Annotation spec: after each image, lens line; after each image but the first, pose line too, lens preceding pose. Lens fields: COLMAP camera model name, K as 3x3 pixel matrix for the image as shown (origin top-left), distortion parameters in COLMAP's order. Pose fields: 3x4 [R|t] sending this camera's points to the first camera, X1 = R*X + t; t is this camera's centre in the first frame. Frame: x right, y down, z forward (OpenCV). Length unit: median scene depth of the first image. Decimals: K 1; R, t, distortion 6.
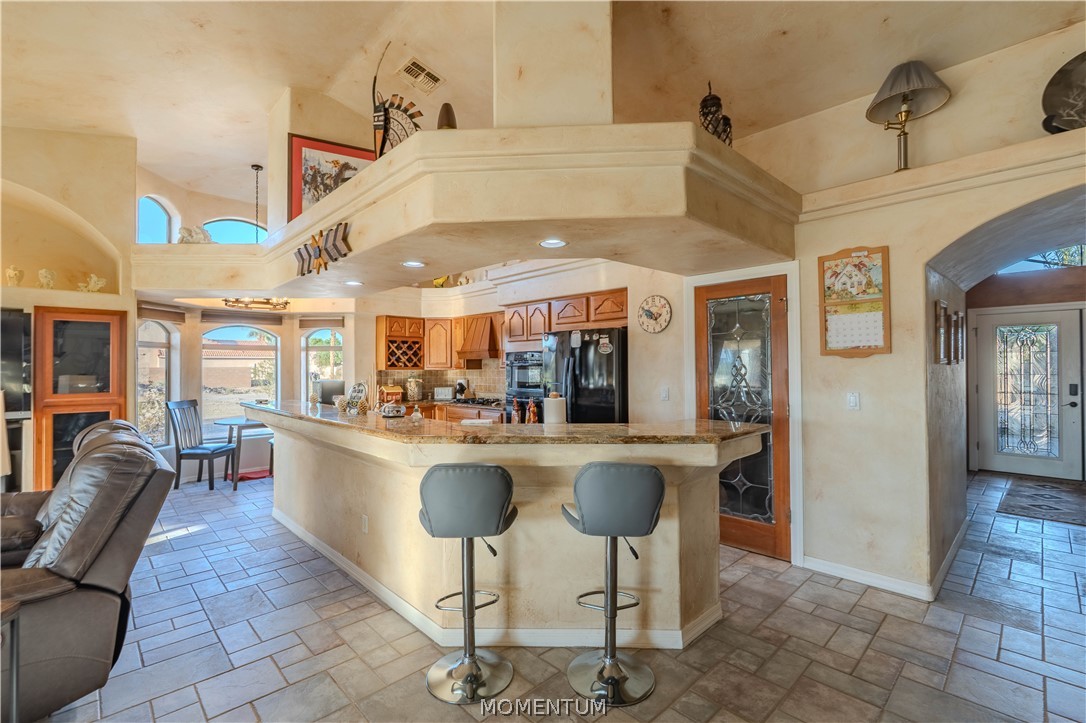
lens RADIAL K [[475.3, 0, 543.0], [0, 475.3, 361.5], [0, 0, 1]] dist [-0.003164, -0.000879]
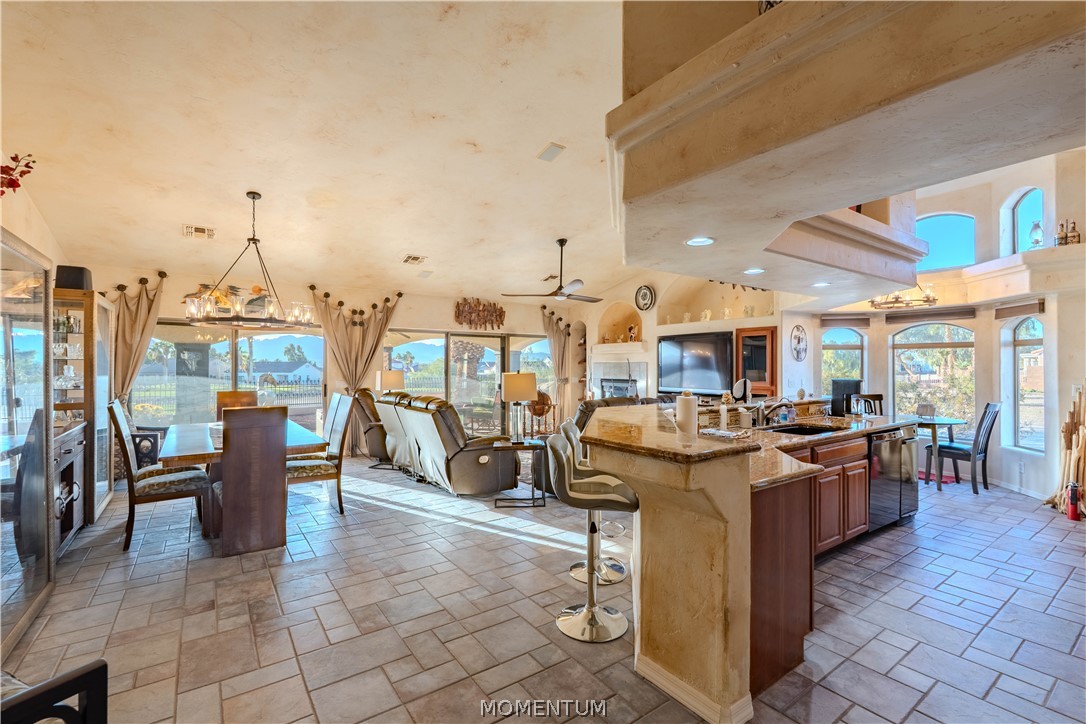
lens RADIAL K [[478.3, 0, 543.0], [0, 478.3, 362.0], [0, 0, 1]] dist [-0.000004, -0.000028]
pose [[-0.144883, -0.001443, -0.989448, 0.561242], [0.008454, 0.999961, -0.002696, 0.000322], [0.989413, -0.008755, -0.144865, 0.433131]]
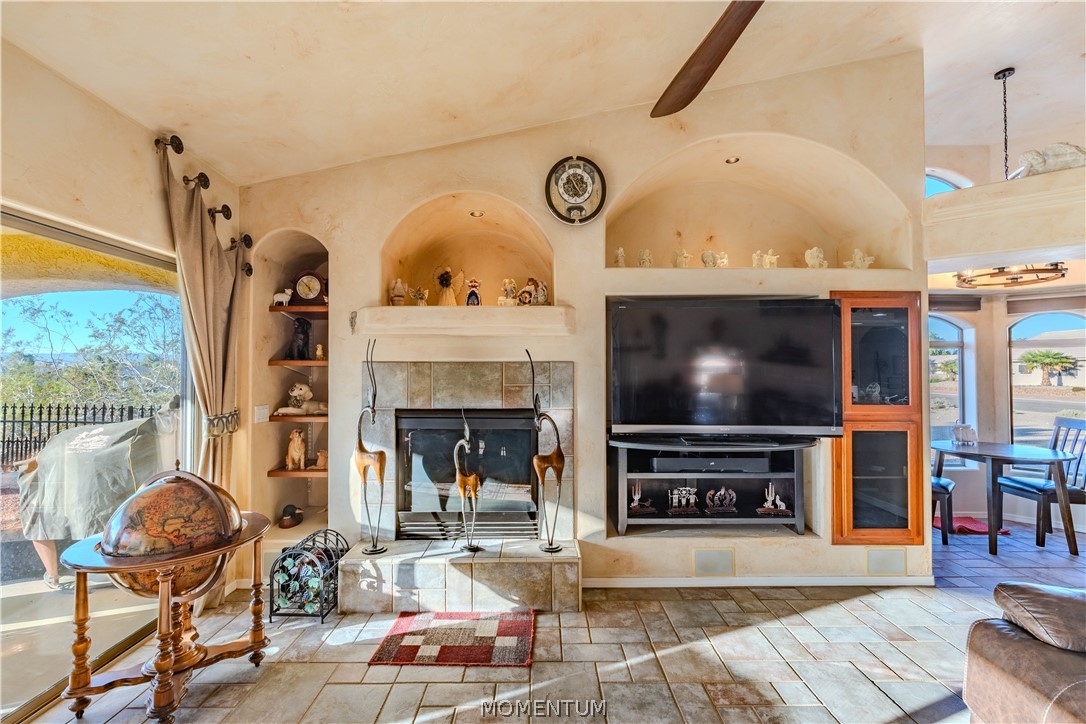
lens RADIAL K [[475.3, 0, 543.0], [0, 475.3, 362.0], [0, 0, 1]] dist [-0.003164, -0.000879]
pose [[0.728084, -0.003549, -0.685479, -0.689565], [-0.001127, 0.999979, -0.006374, 0.004469], [0.685487, 0.005413, 0.728065, 0.078739]]
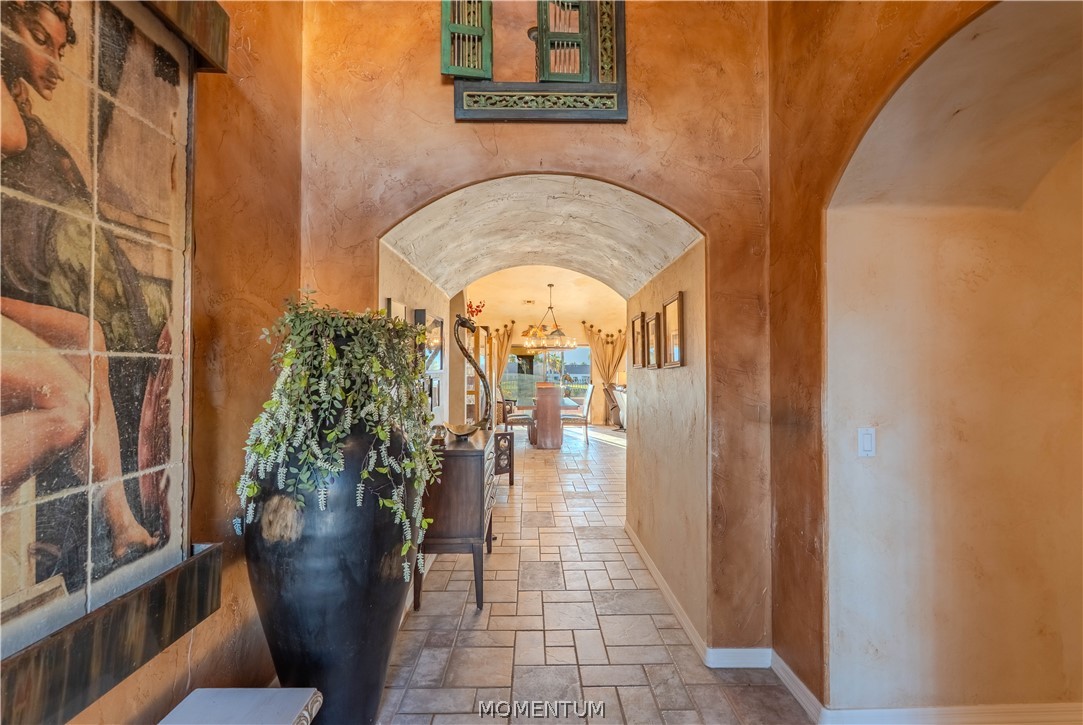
lens RADIAL K [[479.2, 0, 541.5], [0, 479.2, 362.5], [0, 0, 1]] dist [-0.001093, -0.000808]
pose [[-0.674067, -0.003033, -0.738664, 1.139001], [0.008298, 0.999897, -0.011678, -0.004914], [0.738623, -0.014001, -0.673973, 0.983869]]
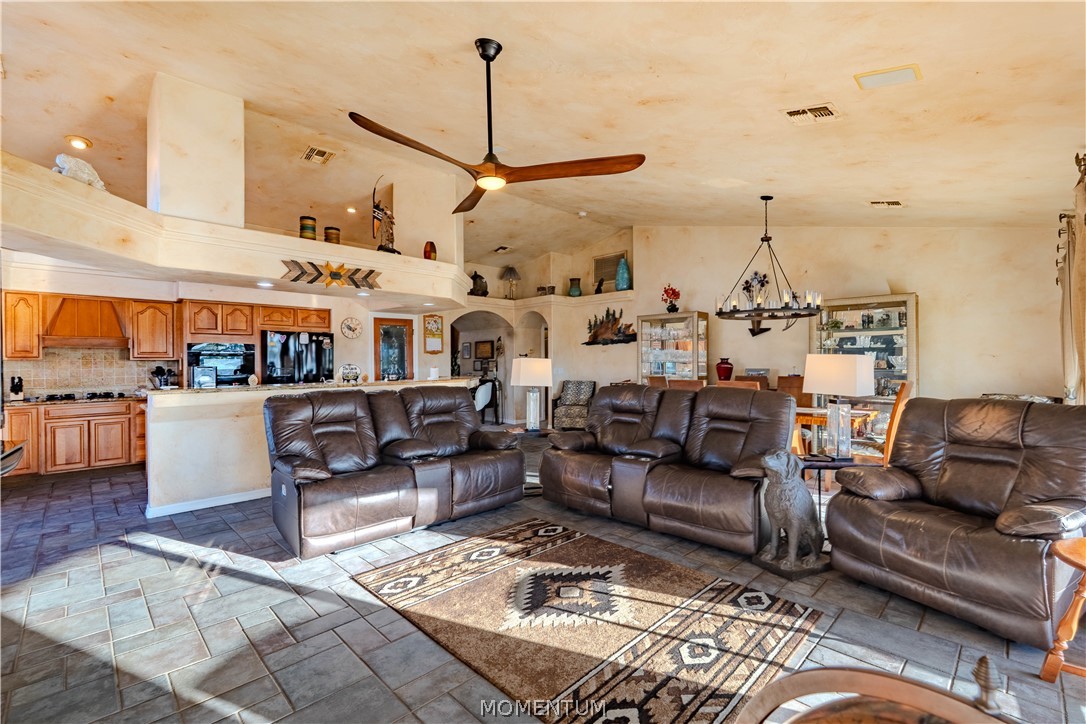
lens RADIAL K [[475.3, 0, 543.0], [0, 475.3, 362.0], [0, 0, 1]] dist [-0.003164, -0.000879]
pose [[-0.011627, 0.005501, 0.999917, -1.277705], [-0.002735, 0.999981, -0.005534, 0.030211], [-0.999929, -0.002799, -0.011612, 0.239234]]
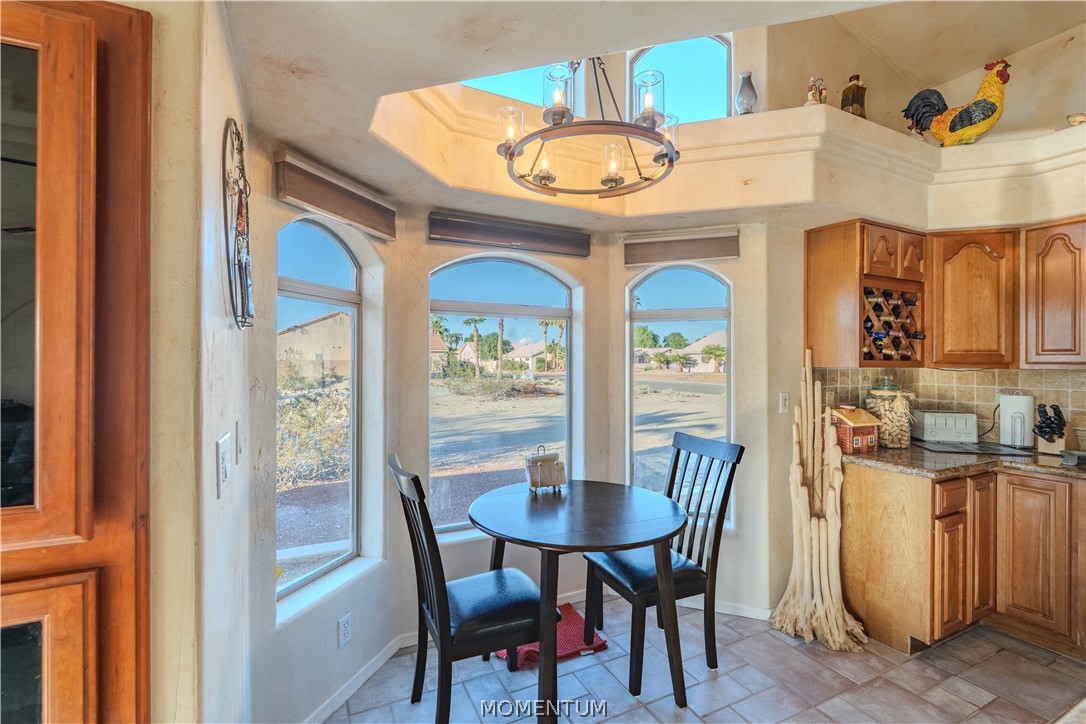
lens RADIAL K [[475.3, 0, 543.0], [0, 475.3, 362.0], [0, 0, 1]] dist [-0.003164, -0.000879]
pose [[0.955685, 0.010628, -0.294199, -0.593523], [-0.007162, 0.999892, 0.012856, 0.013535], [0.294304, -0.010180, 0.955658, 0.752762]]
